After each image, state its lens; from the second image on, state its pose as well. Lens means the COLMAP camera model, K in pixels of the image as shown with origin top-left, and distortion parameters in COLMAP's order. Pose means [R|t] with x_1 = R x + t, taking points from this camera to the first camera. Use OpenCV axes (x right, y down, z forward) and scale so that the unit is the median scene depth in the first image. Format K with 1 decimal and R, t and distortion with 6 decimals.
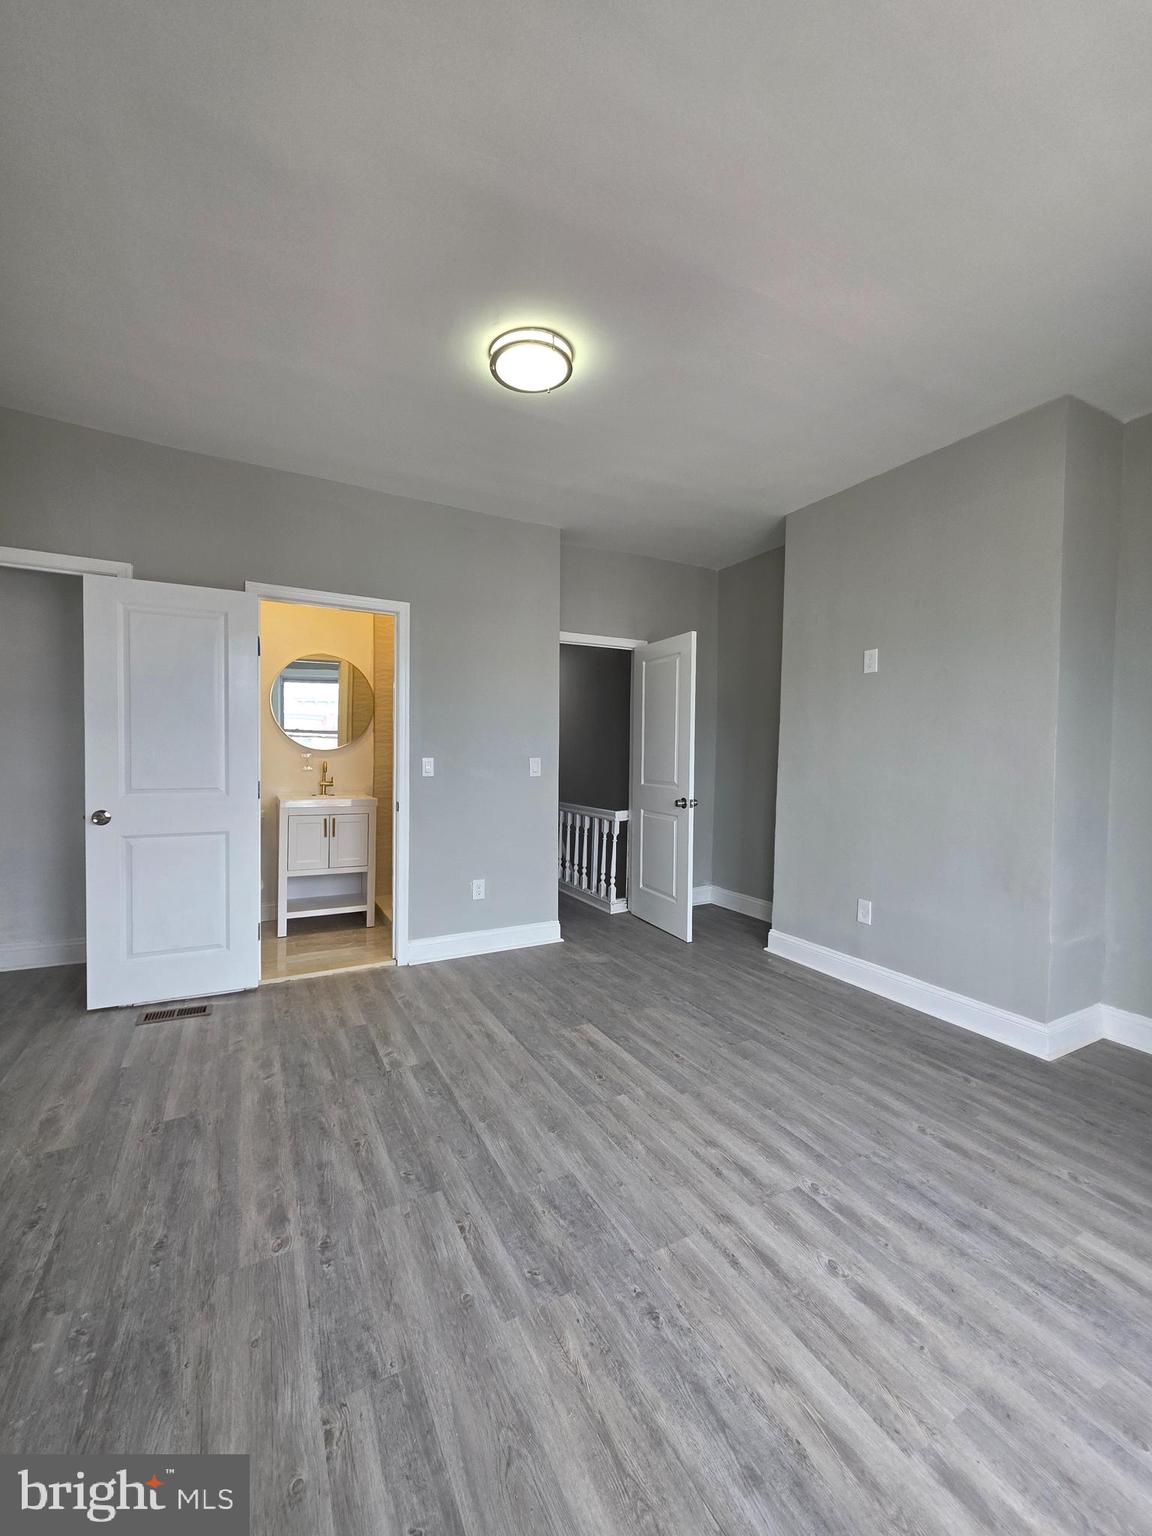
lens RADIAL K [[614.2, 0, 576.1], [0, 614.2, 763.6], [0, 0, 1]] dist [-0.001649, 0.001819]
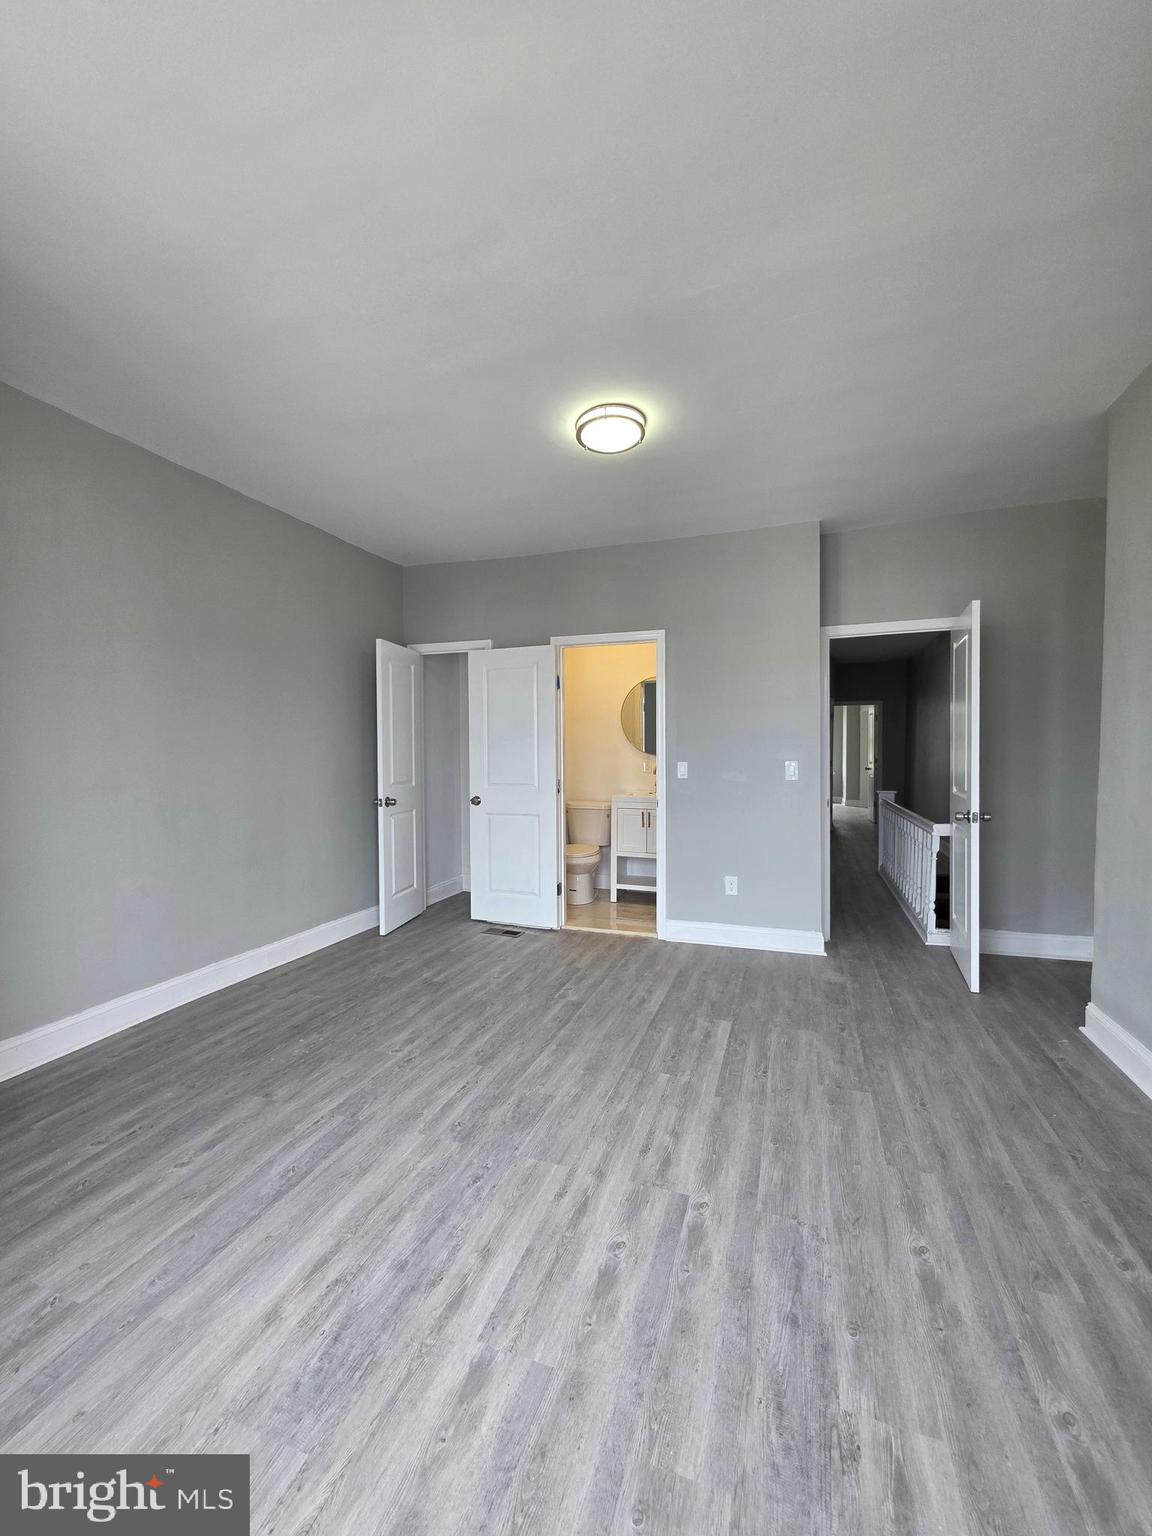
lens RADIAL K [[614.2, 0, 588.4], [0, 614.2, 764.7], [0, 0, 1]] dist [-0.001649, 0.001819]
pose [[0.674057, -0.002749, -0.738675, 0.875344], [-0.000744, 0.999990, -0.004400, 0.001058], [0.738679, 0.003515, 0.674048, 0.190166]]
